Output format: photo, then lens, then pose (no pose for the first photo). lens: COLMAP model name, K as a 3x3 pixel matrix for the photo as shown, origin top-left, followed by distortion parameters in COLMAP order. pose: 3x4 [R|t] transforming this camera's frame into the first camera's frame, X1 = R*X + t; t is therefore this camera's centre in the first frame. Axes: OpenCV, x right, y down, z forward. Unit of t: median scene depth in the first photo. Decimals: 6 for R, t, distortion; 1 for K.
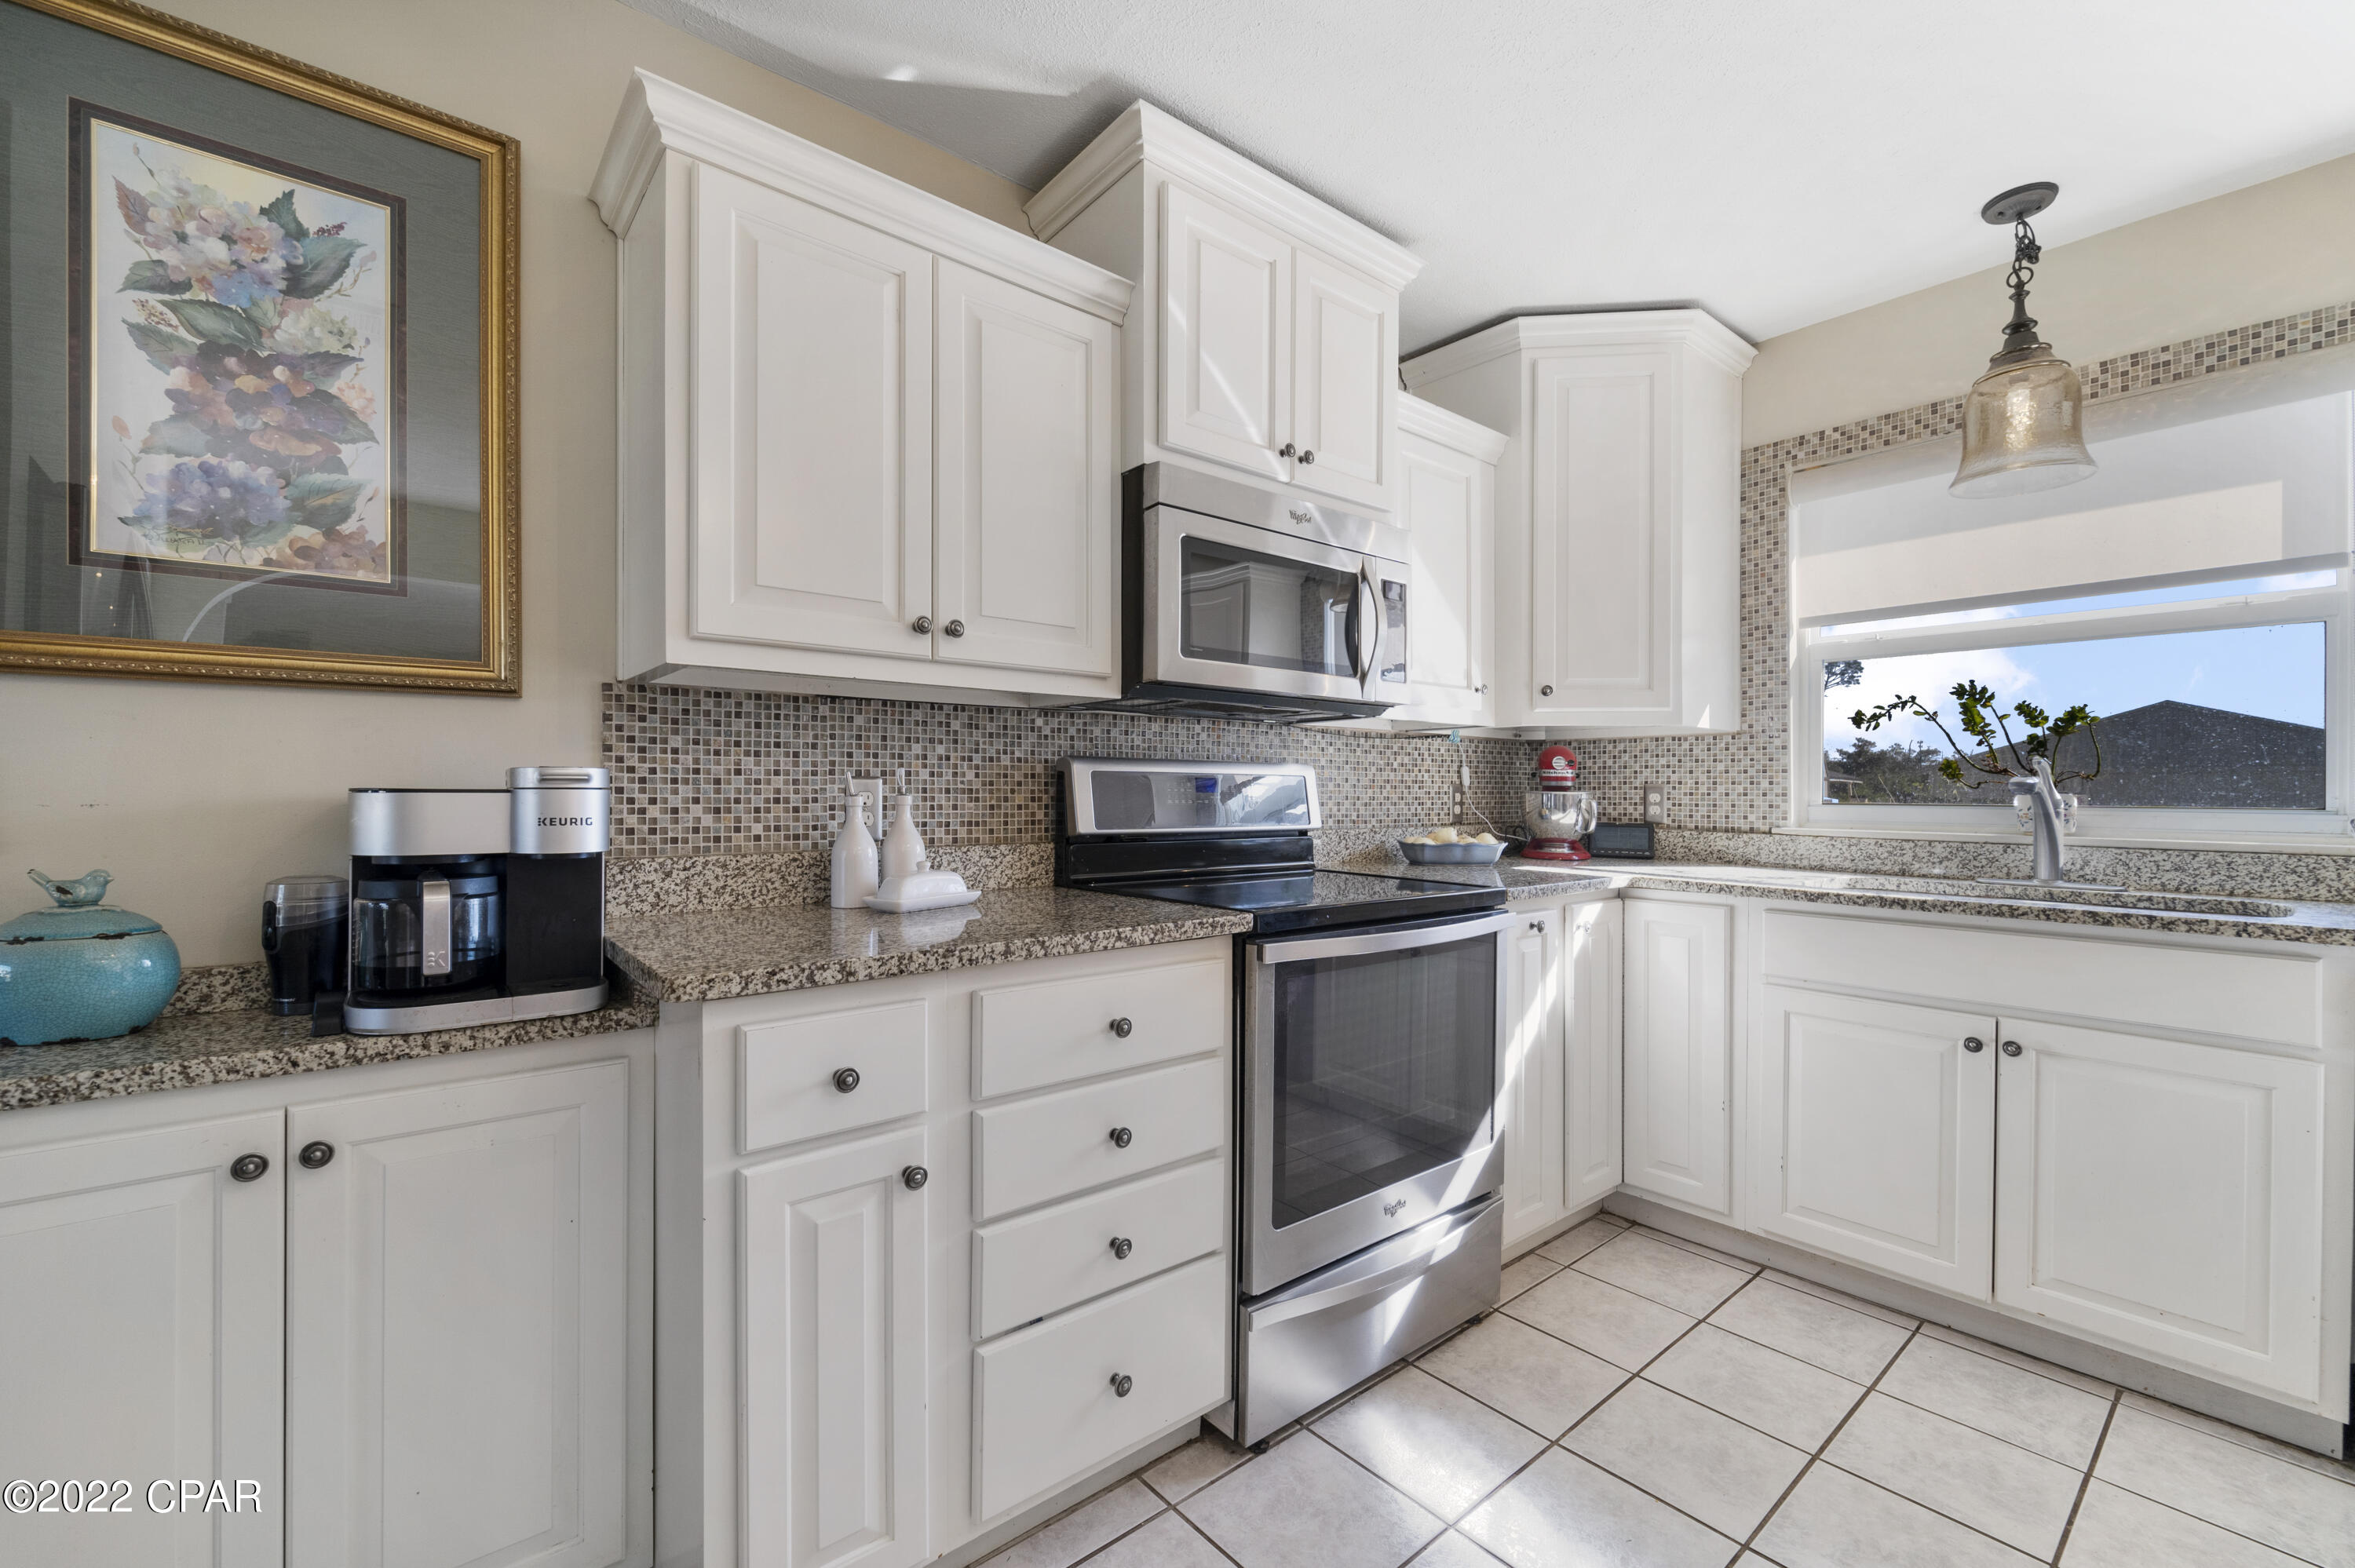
lens RADIAL K [[963.0, 0, 1187.1], [0, 963.0, 787.9], [0, 0, 1]] dist [0.005912, -0.000929]
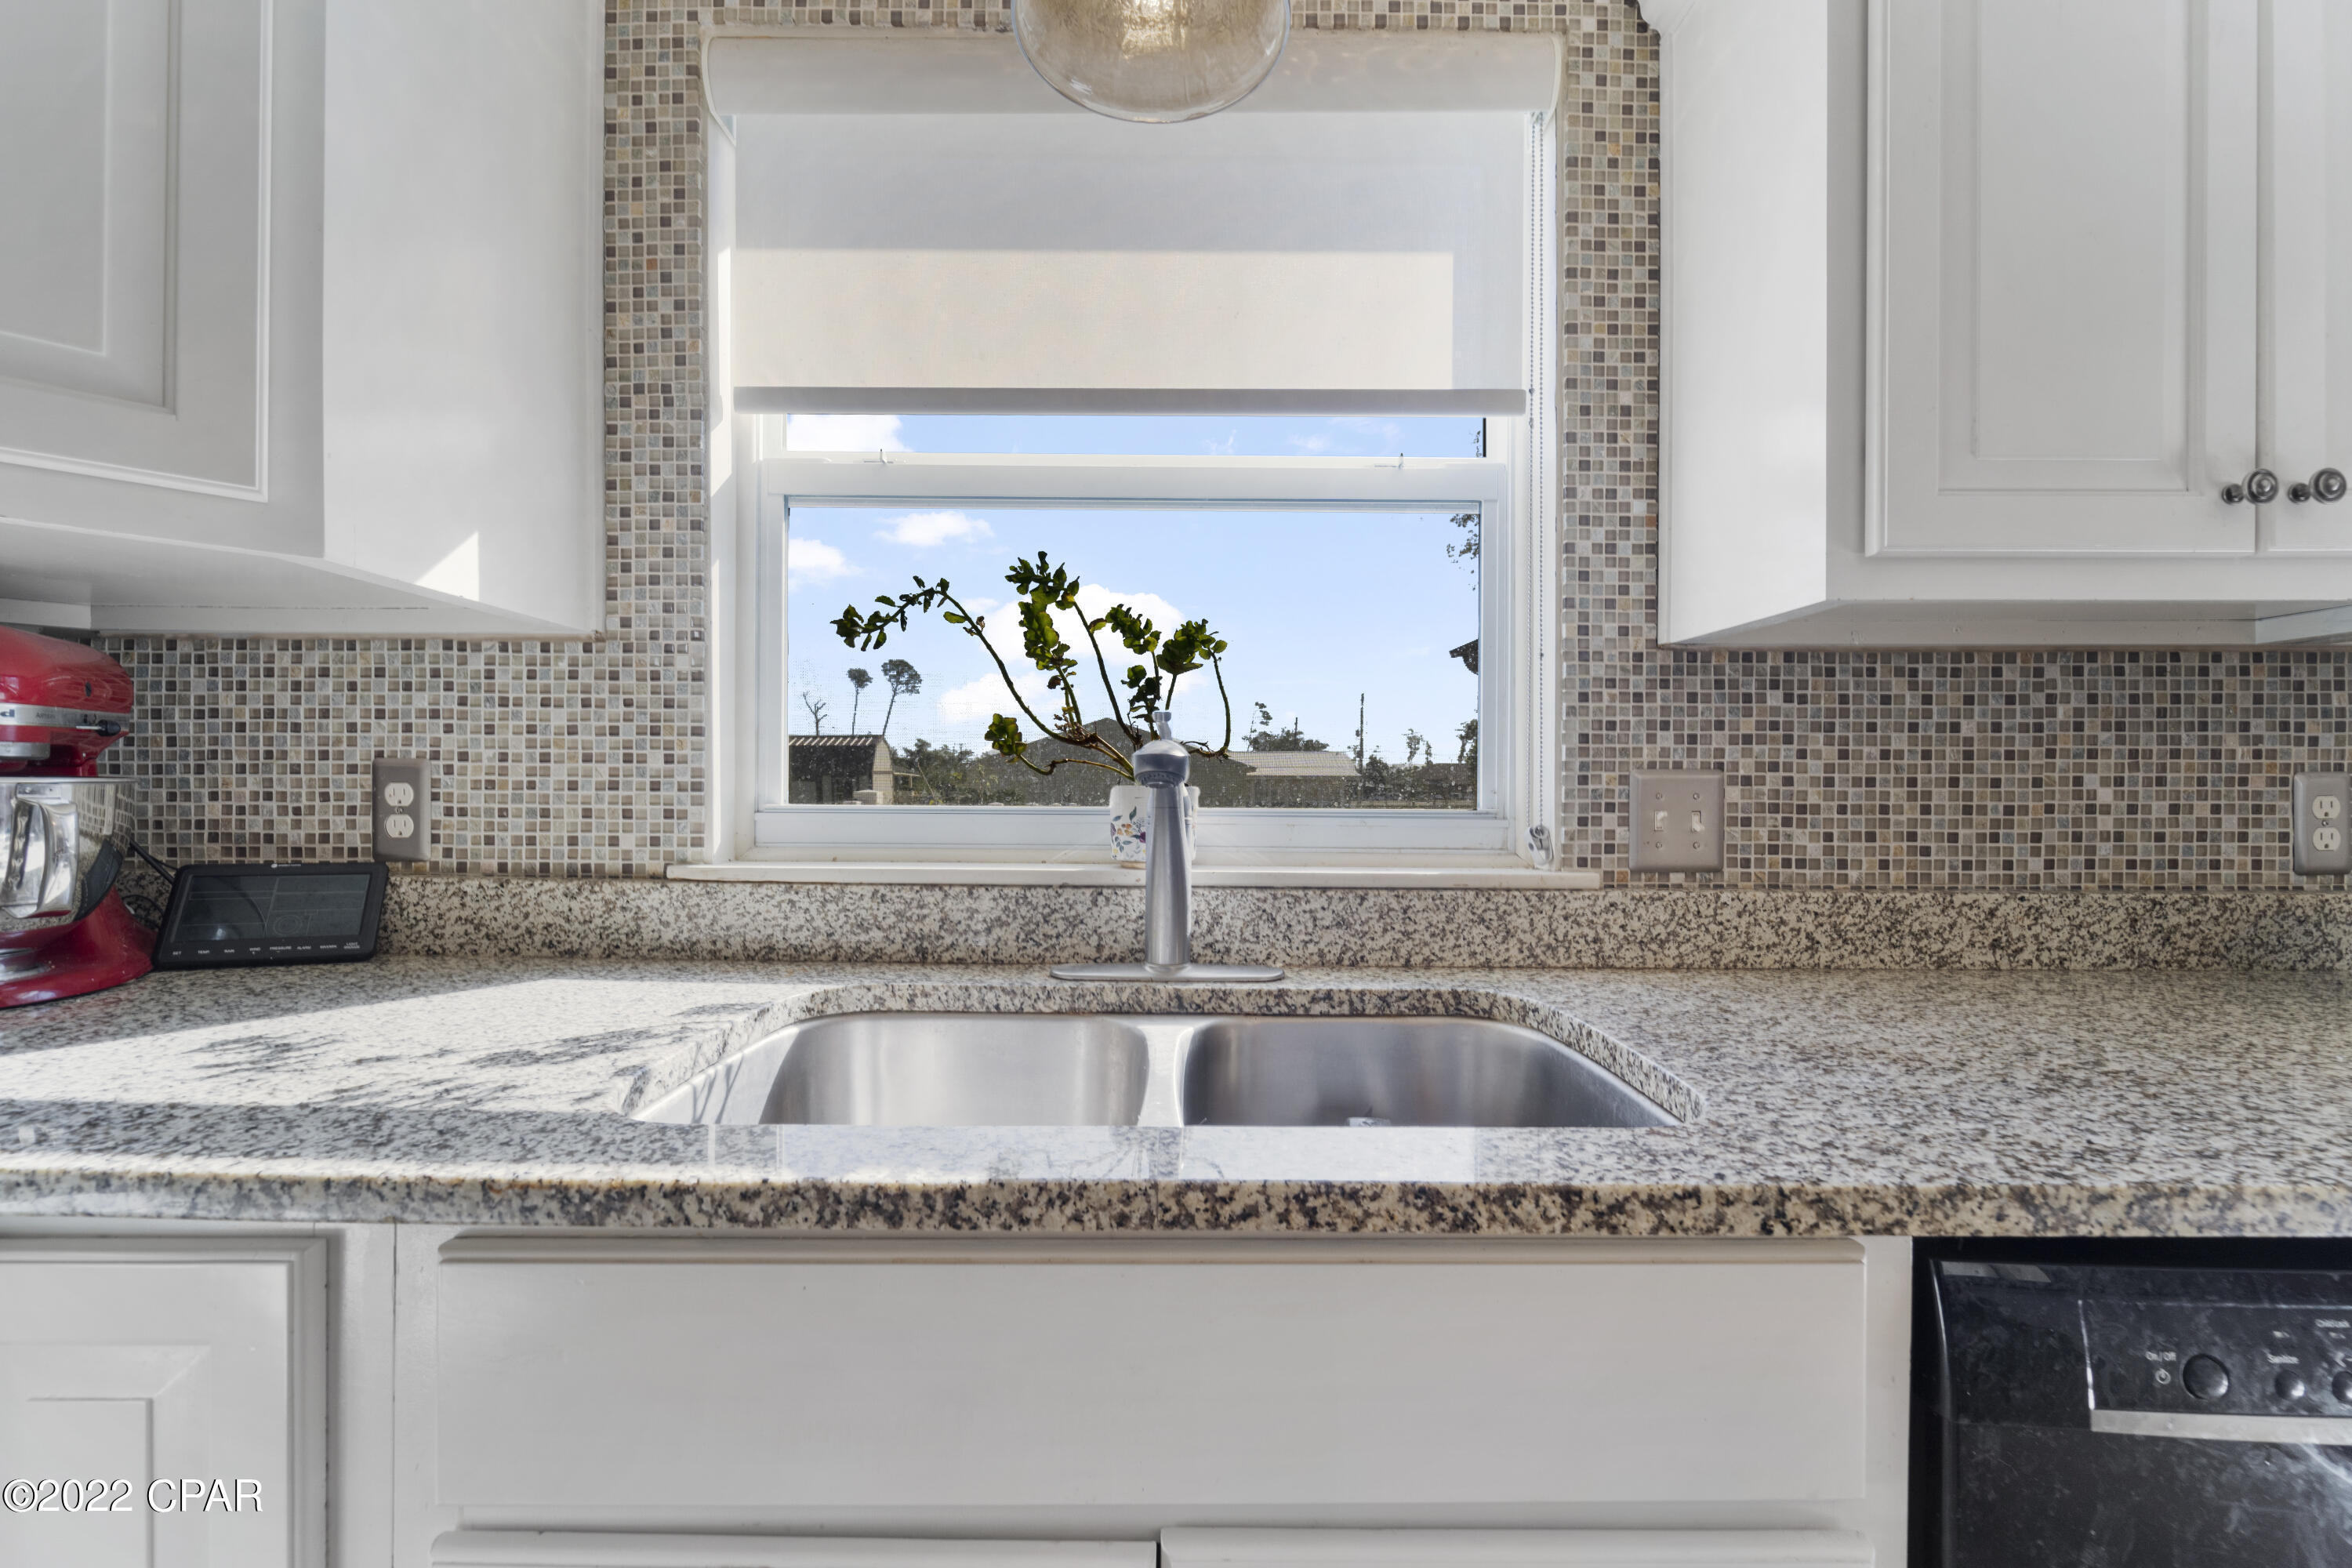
lens RADIAL K [[961.9, 0, 1179.5], [0, 961.9, 782.9], [0, 0, 1]] dist [0.005912, -0.000929]
pose [[0.642656, 0.002992, 0.766149, 0.428526], [-0.005185, 0.999986, 0.000443, 0.004167], [-0.766137, -0.004257, 0.642663, 0.560641]]
